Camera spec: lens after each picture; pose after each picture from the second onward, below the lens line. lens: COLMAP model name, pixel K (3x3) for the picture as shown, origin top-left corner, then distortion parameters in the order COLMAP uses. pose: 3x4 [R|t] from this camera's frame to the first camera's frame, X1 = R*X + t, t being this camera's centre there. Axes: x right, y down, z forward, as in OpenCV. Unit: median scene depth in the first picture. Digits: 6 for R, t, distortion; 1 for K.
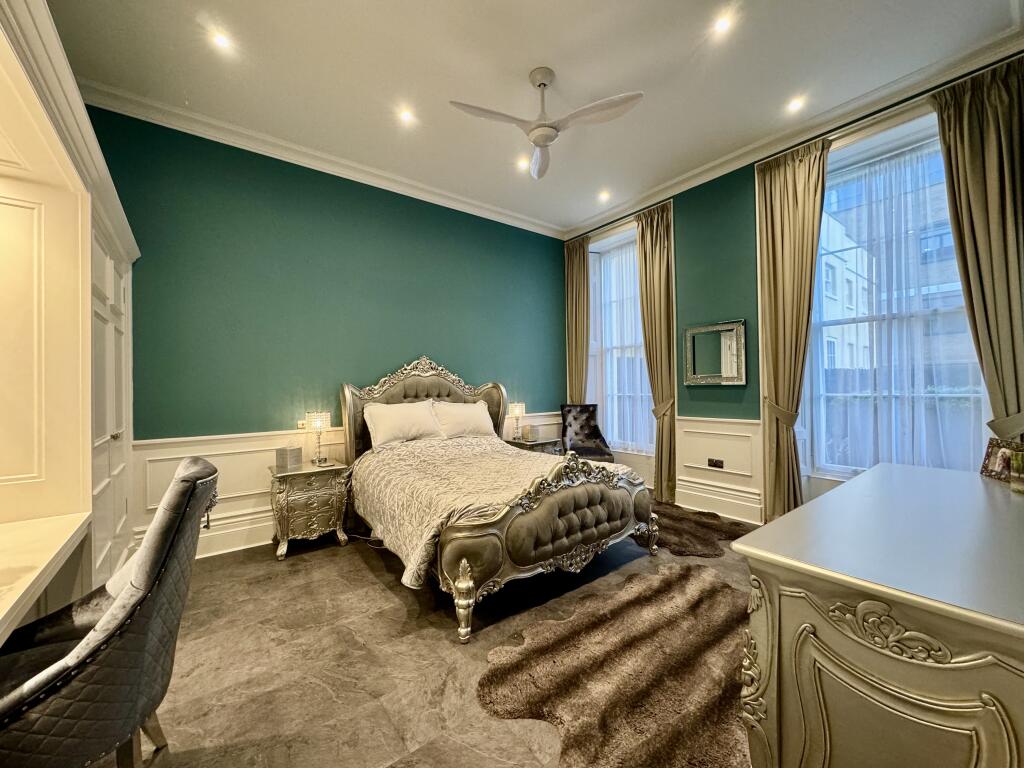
lens RADIAL K [[412.8, 0, 518.2], [0, 412.8, 382.6], [0, 0, 1]] dist [-0.002770, 0.000259]
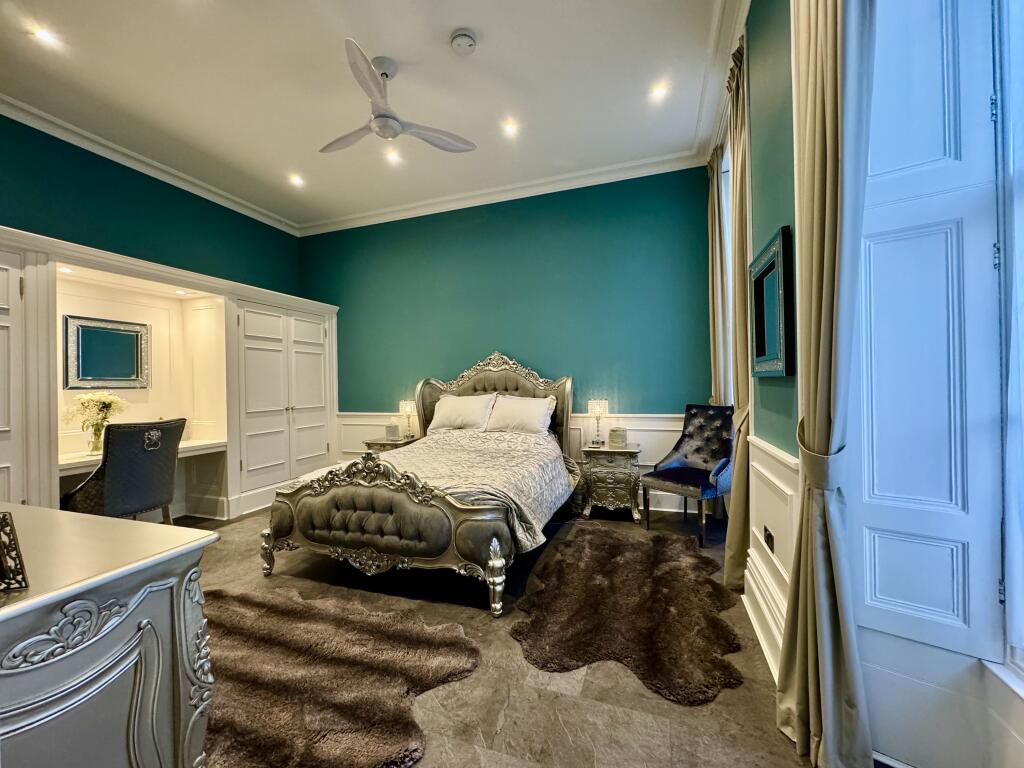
lens RADIAL K [[412.8, 0, 513.2], [0, 412.8, 385.9], [0, 0, 1]] dist [-0.002770, 0.000259]
pose [[0.532587, 0.010497, -0.846310, 0.754449], [0.018038, 0.999555, 0.023749, -0.001546], [0.846183, -0.027914, 0.532160, 0.516997]]
